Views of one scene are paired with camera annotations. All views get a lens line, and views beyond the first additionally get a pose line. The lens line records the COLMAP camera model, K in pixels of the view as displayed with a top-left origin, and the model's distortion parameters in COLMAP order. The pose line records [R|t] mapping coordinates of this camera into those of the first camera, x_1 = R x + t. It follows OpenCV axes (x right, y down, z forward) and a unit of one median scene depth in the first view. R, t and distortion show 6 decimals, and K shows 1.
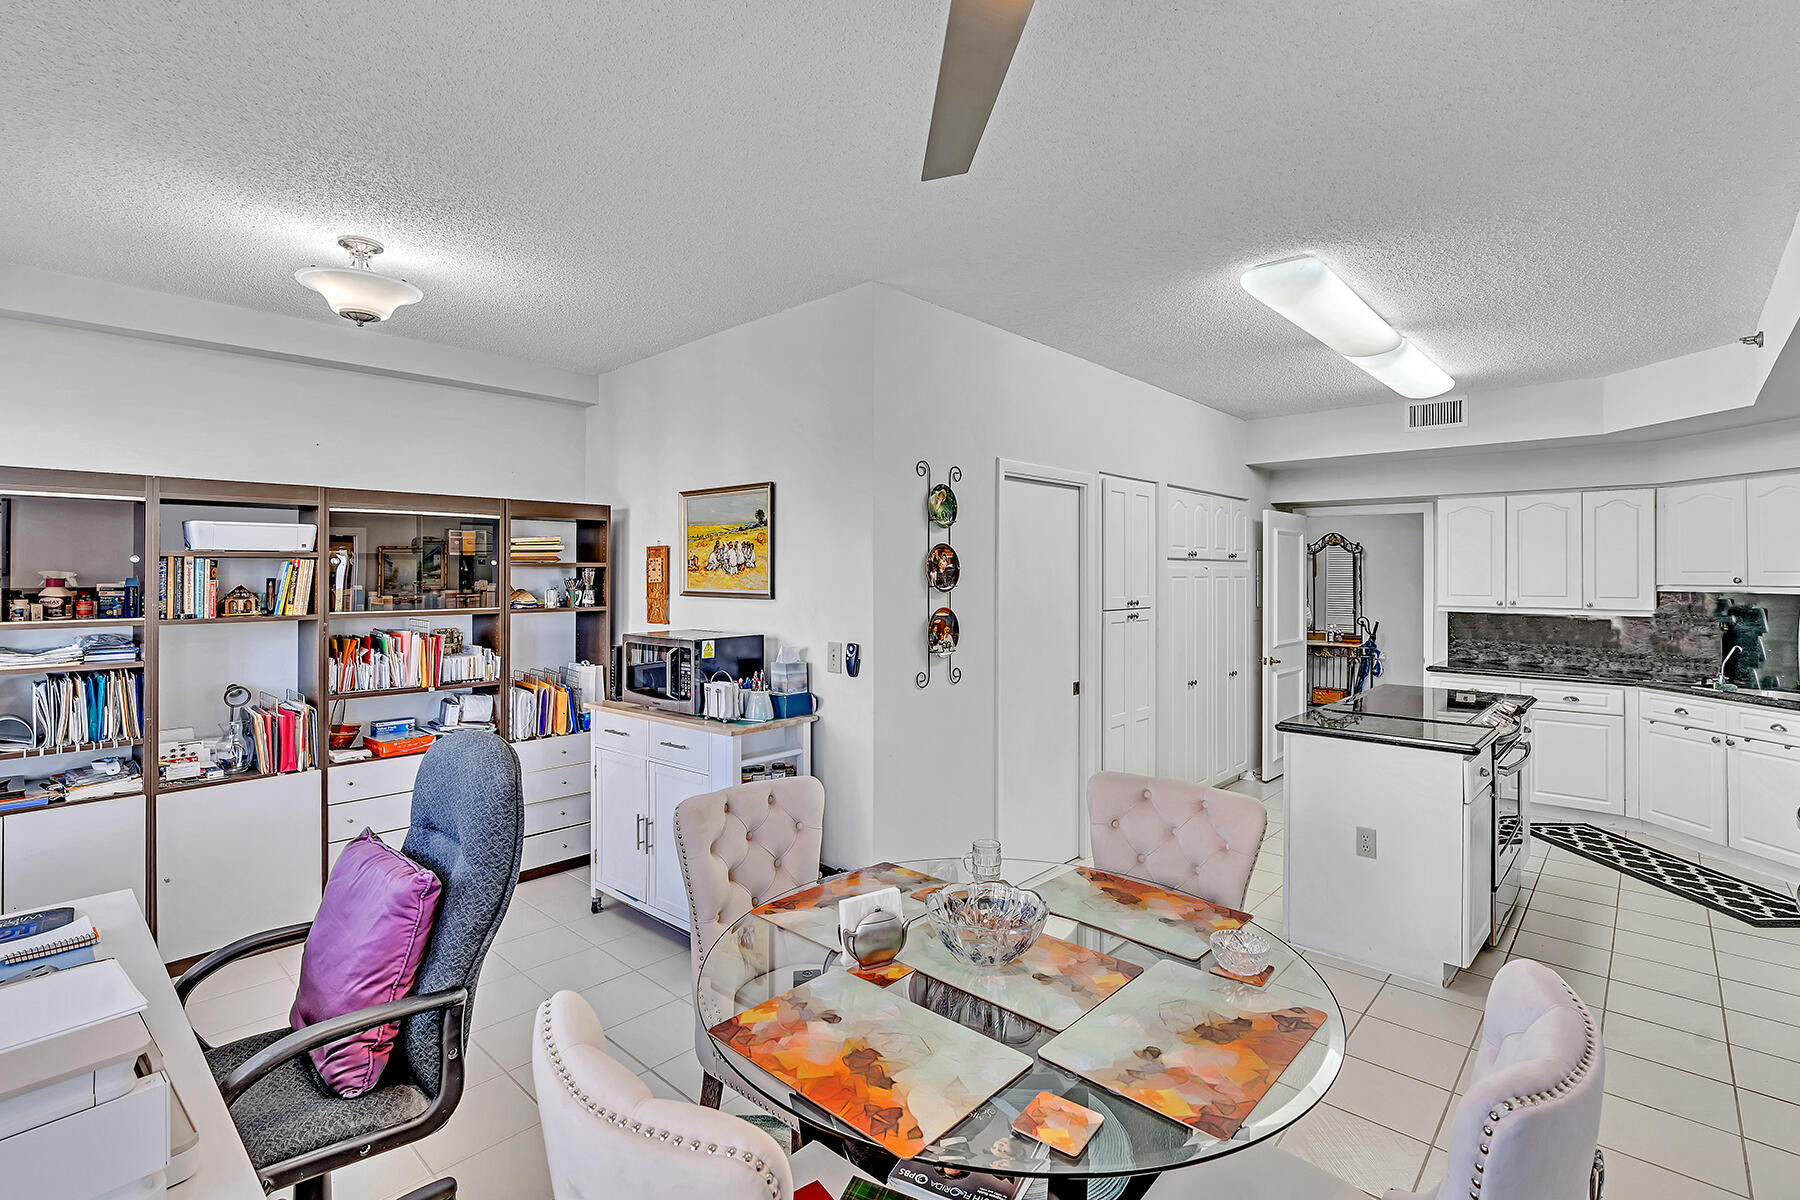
lens RADIAL K [[830.5, 0, 900.1], [0, 830.5, 570.3], [0, 0, 1]] dist [-0.005791, 0.002723]
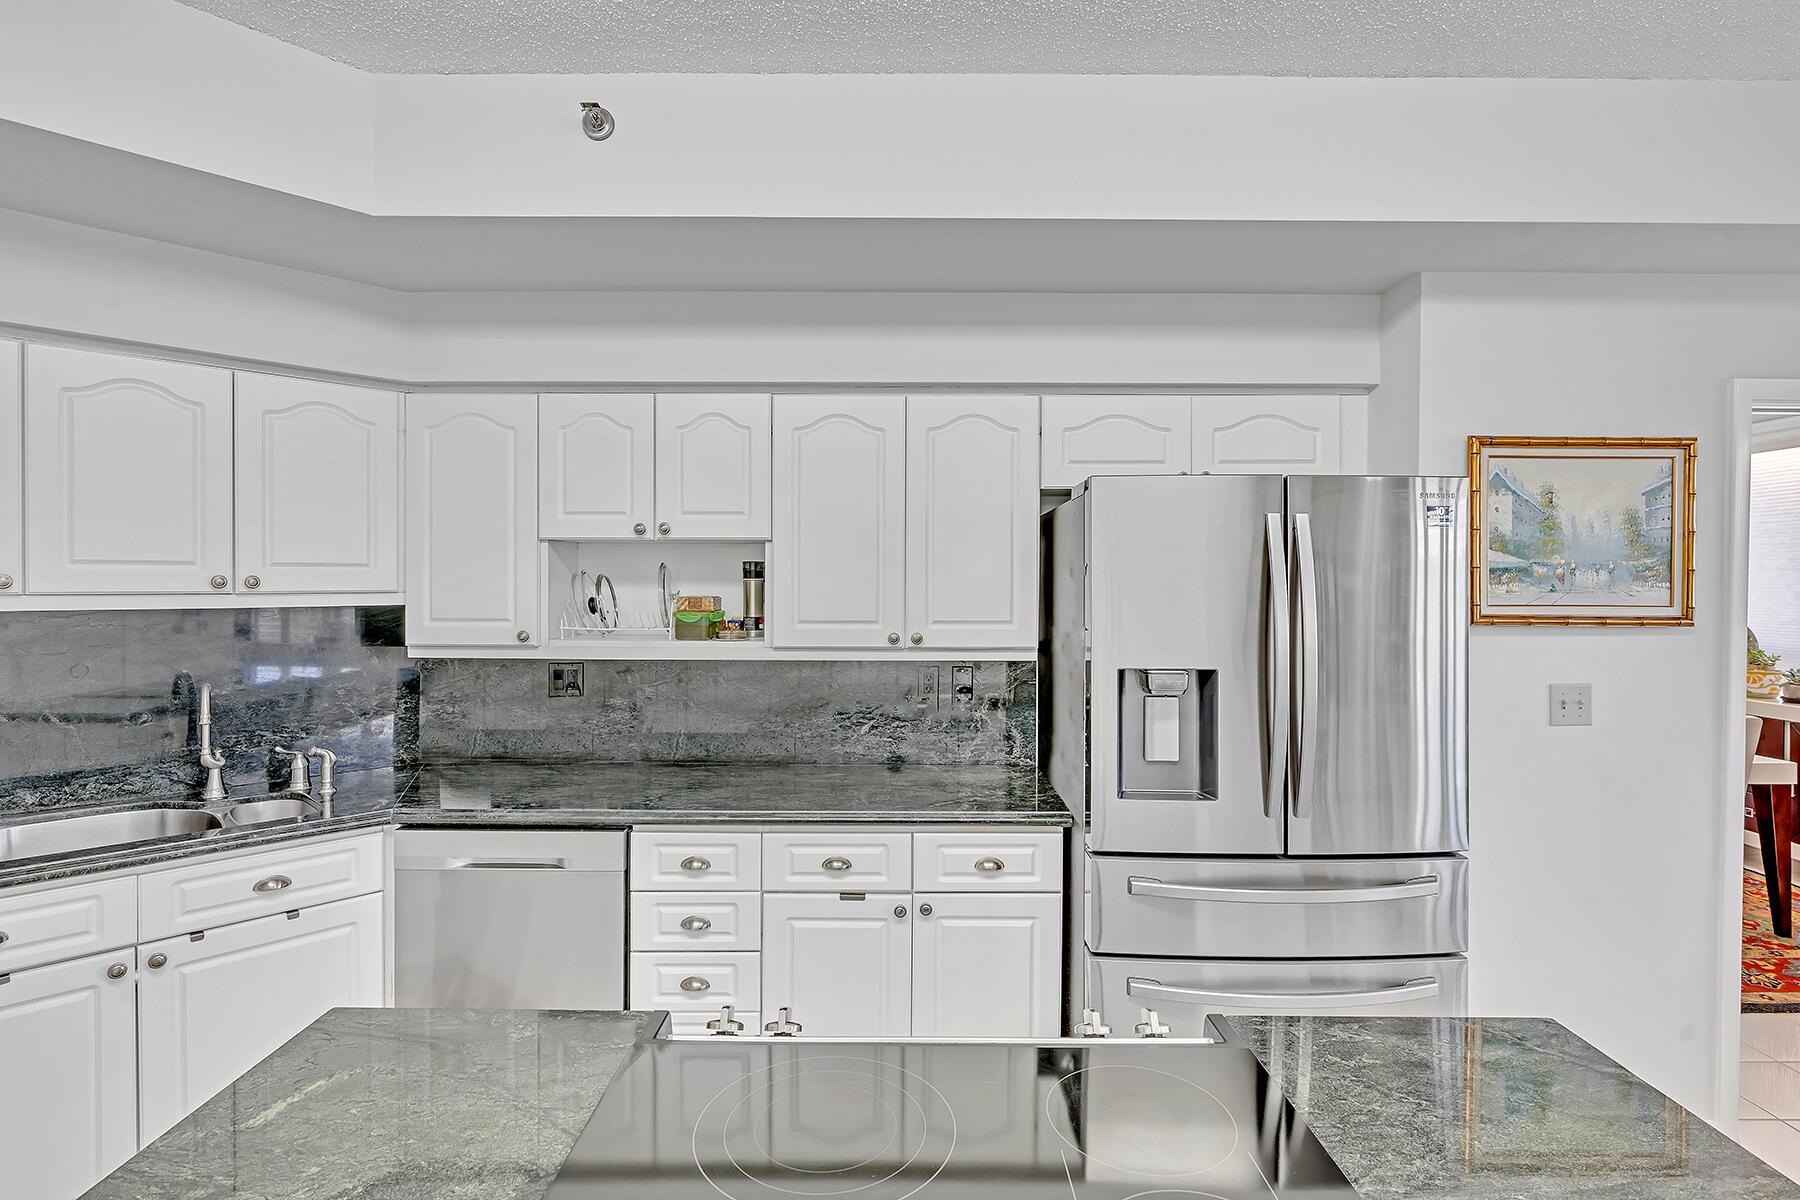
lens RADIAL K [[895.0, 0, 895.8], [0, 895.0, 588.8], [0, 0, 1]] dist [-0.008512, 0.003916]
pose [[-0.675916, -0.013419, 0.736856, 0.493440], [-0.010952, 0.999907, 0.008163, 0.009684], [-0.736897, -0.002552, -0.676000, 1.248461]]
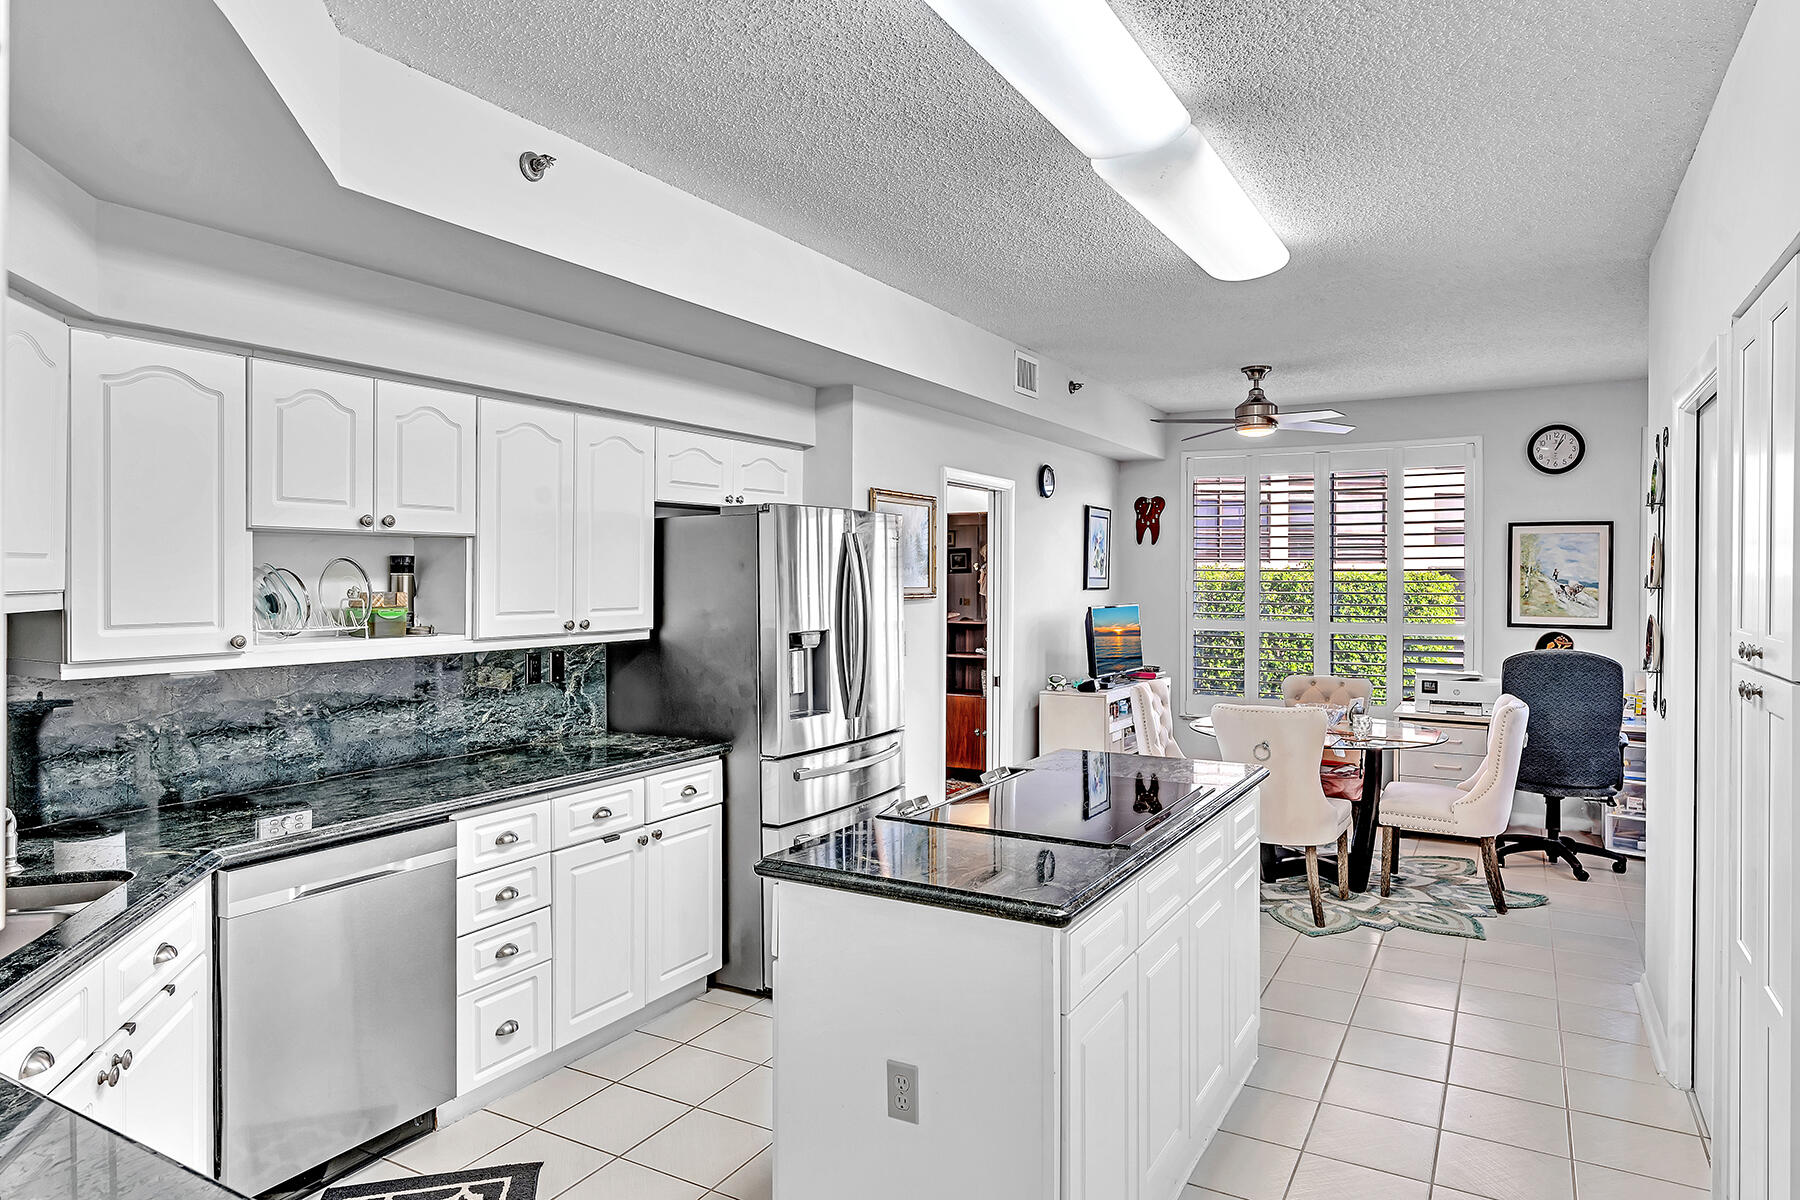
lens RADIAL K [[1126.9, 0, 911.9], [0, 1126.9, 584.7], [0, 0, 1]] dist [0.000056, 0.000069]
pose [[-0.970634, -0.001757, -0.240553, 0.977460], [-0.001977, 0.999998, 0.000676, 0.017014], [0.240552, 0.001132, -0.970636, 1.853225]]
